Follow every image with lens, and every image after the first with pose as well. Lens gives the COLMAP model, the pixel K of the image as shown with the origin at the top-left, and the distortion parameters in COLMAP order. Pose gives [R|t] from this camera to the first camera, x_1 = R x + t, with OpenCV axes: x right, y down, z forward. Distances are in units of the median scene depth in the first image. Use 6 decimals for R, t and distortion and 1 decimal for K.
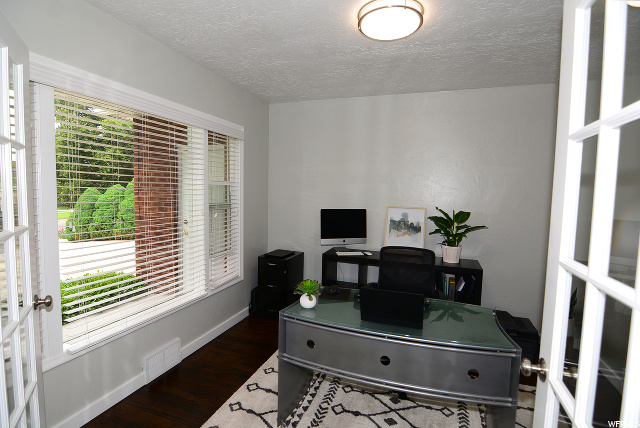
lens RADIAL K [[321.2, 0, 323.7], [0, 321.2, 212.8], [0, 0, 1]] dist [-0.009066, -0.006229]
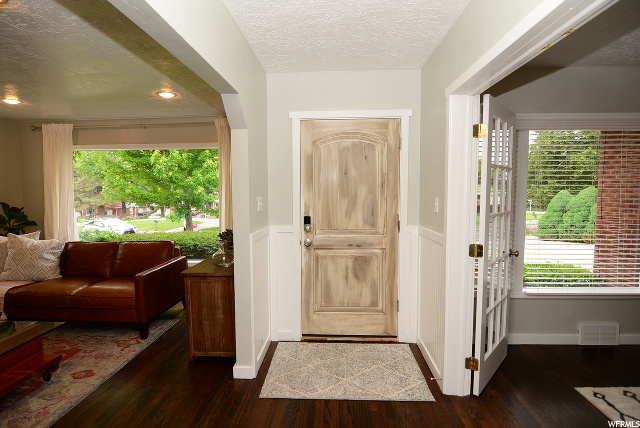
lens RADIAL K [[321.2, 0, 320.0], [0, 321.2, 215.0], [0, 0, 1]] dist [-0.009066, -0.006229]
pose [[0.281615, 0.051487, -0.958145, 0.153874], [-0.052770, 0.997879, 0.038112, 0.013547], [0.958075, 0.039828, 0.283735, -0.167828]]
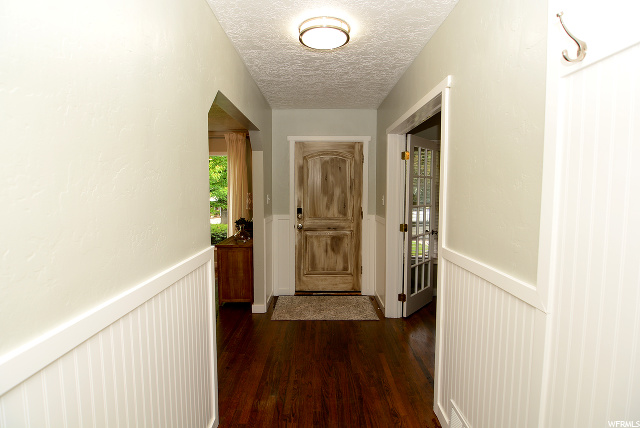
lens RADIAL K [[321.2, 0, 321.8], [0, 321.2, 215.4], [0, 0, 1]] dist [-0.009066, -0.006229]
pose [[0.336162, 0.056640, -0.940099, 0.381183], [-0.057900, 0.997545, 0.039397, 0.020665], [0.940023, 0.041188, 0.338616, -0.246685]]
